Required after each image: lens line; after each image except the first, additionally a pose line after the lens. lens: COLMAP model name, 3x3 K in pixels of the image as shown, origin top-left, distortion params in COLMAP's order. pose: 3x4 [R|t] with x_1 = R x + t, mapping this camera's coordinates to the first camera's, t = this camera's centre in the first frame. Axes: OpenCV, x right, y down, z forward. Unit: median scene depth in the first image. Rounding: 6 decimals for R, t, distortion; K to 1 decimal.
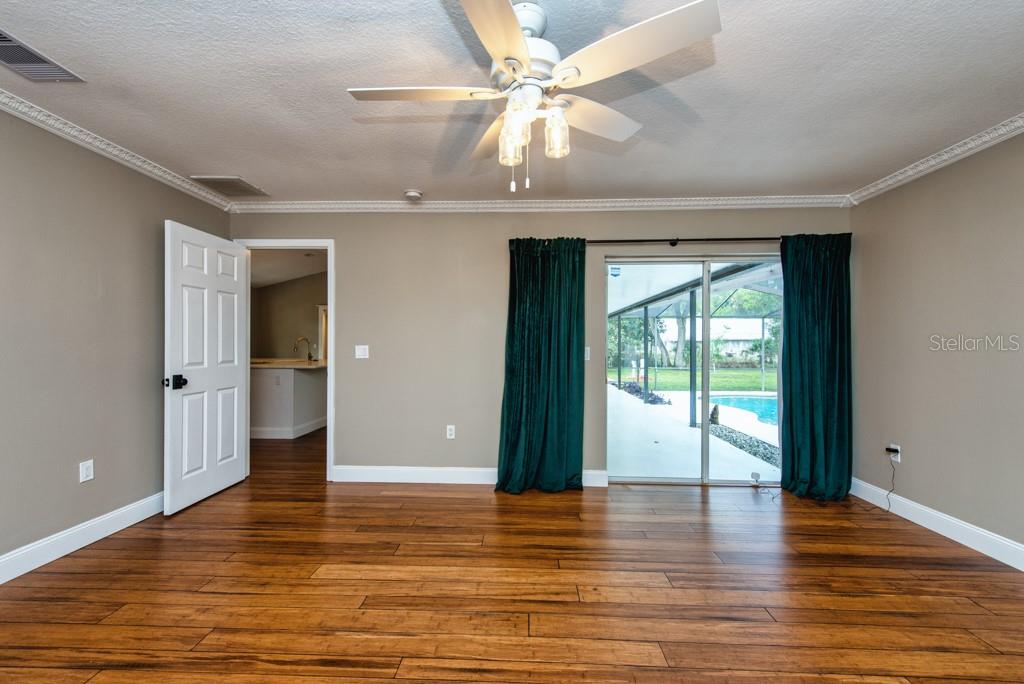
lens RADIAL K [[402.1, 0, 510.1], [0, 402.1, 344.8], [0, 0, 1]] dist [0.014942, -0.003560]
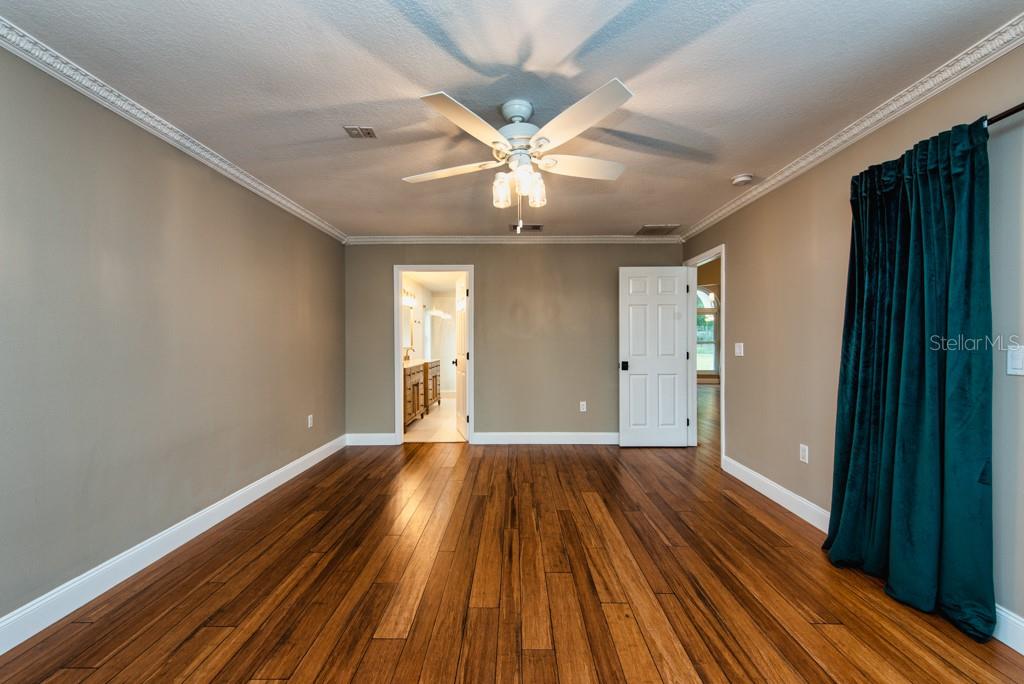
lens RADIAL K [[402.1, 0, 511.2], [0, 402.1, 340.3], [0, 0, 1]] dist [0.014942, -0.003560]
pose [[0.029024, -0.009437, -0.999534, 0.967039], [0.001083, 0.999955, -0.009409, 0.005868], [0.999578, -0.000810, 0.029032, 0.633194]]
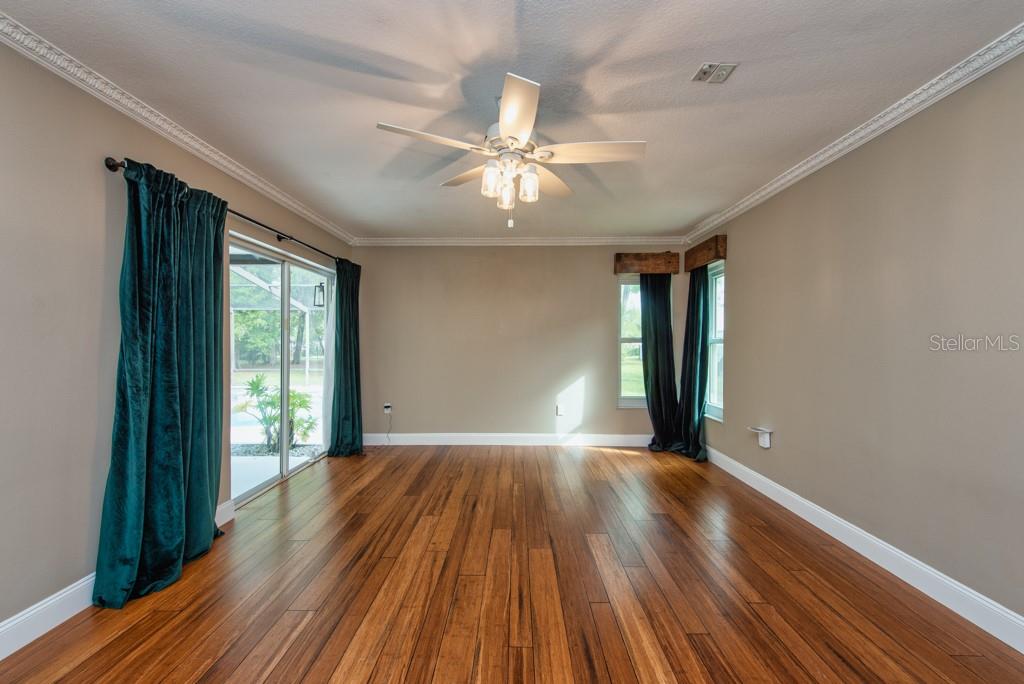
lens RADIAL K [[402.1, 0, 512.1], [0, 402.1, 346.6], [0, 0, 1]] dist [0.014942, -0.003560]
pose [[-0.027387, -0.011978, 0.999553, -0.885422], [-0.000916, 0.999928, 0.011957, -0.003867], [-0.999624, -0.000588, -0.027396, 0.702067]]
